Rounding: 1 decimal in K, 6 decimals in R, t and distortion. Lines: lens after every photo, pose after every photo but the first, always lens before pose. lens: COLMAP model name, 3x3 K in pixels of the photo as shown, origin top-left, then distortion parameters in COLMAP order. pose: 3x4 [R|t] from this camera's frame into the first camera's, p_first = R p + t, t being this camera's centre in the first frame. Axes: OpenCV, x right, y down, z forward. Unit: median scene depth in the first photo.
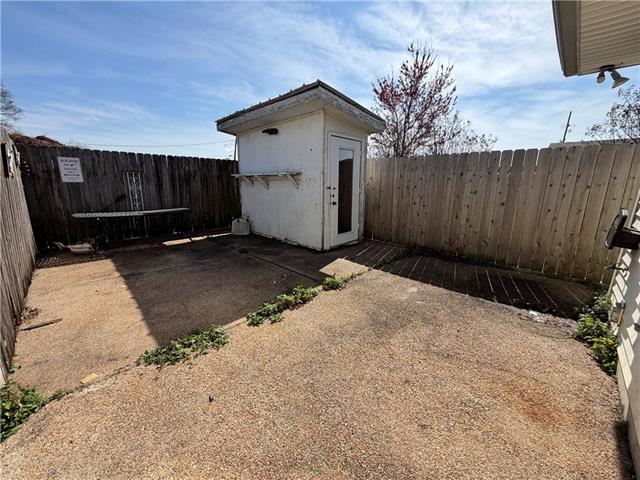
lens RADIAL K [[255.7, 0, 318.4], [0, 255.7, 241.2], [0, 0, 1]] dist [0.001077, -0.000257]
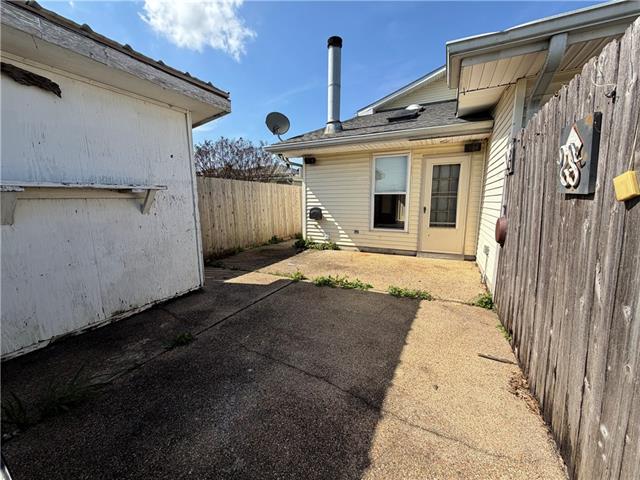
lens RADIAL K [[255.7, 0, 318.4], [0, 255.7, 241.2], [0, 0, 1]] dist [0.001077, -0.000257]
pose [[-0.316443, -0.164636, 0.934216, -1.088954], [0.217481, 0.946002, 0.240380, -0.277065], [-0.923345, 0.279240, -0.263550, 1.118838]]
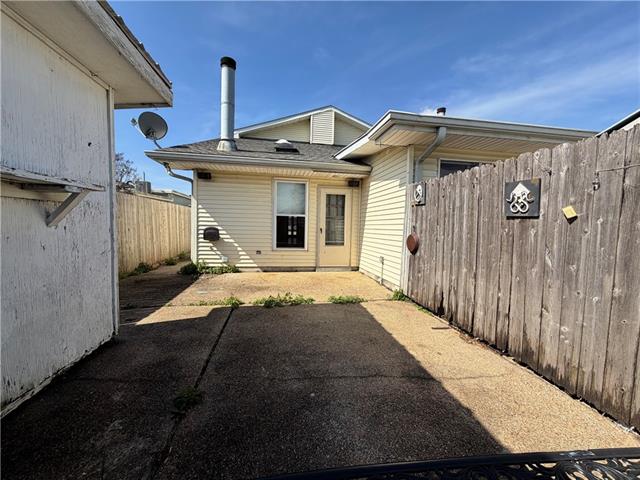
lens RADIAL K [[255.7, 0, 318.4], [0, 255.7, 241.2], [0, 0, 1]] dist [0.001077, -0.000257]
pose [[-0.813554, -0.069451, 0.577327, -0.850789], [0.097926, 0.962298, 0.253757, -0.333941], [-0.573184, 0.262980, -0.776081, 1.497325]]
